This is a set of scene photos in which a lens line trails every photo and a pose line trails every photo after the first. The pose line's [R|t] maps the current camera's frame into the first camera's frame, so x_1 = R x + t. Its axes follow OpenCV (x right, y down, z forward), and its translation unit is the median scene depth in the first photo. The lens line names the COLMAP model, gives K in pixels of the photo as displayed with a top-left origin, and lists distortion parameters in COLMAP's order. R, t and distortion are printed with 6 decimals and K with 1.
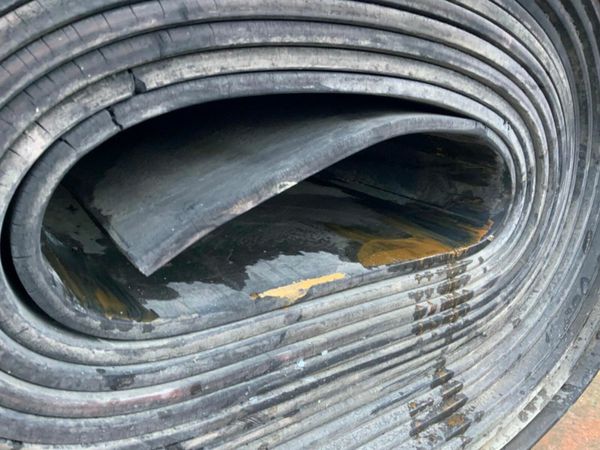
lens RADIAL K [[501.9, 0, 303.3], [0, 501.9, 225.9], [0, 0, 1]] dist [0.059478, -0.081566]
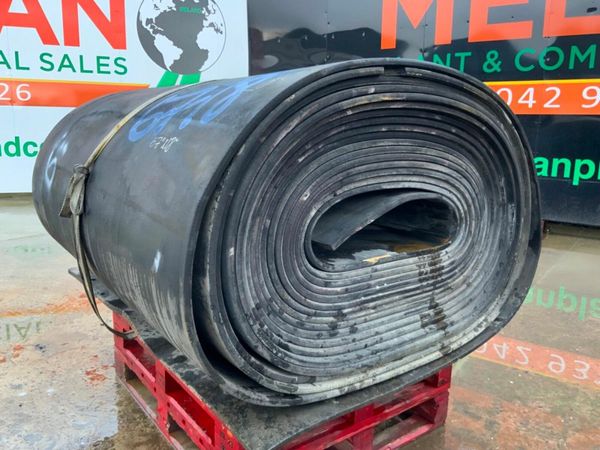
lens RADIAL K [[501.9, 0, 303.3], [0, 501.9, 225.9], [0, 0, 1]] dist [0.059478, -0.081566]
pose [[0.998584, -0.053191, 0.001124, -0.308973], [0.053023, 0.993235, -0.103305, 0.162322], [0.004379, 0.103218, 0.994649, -1.365791]]
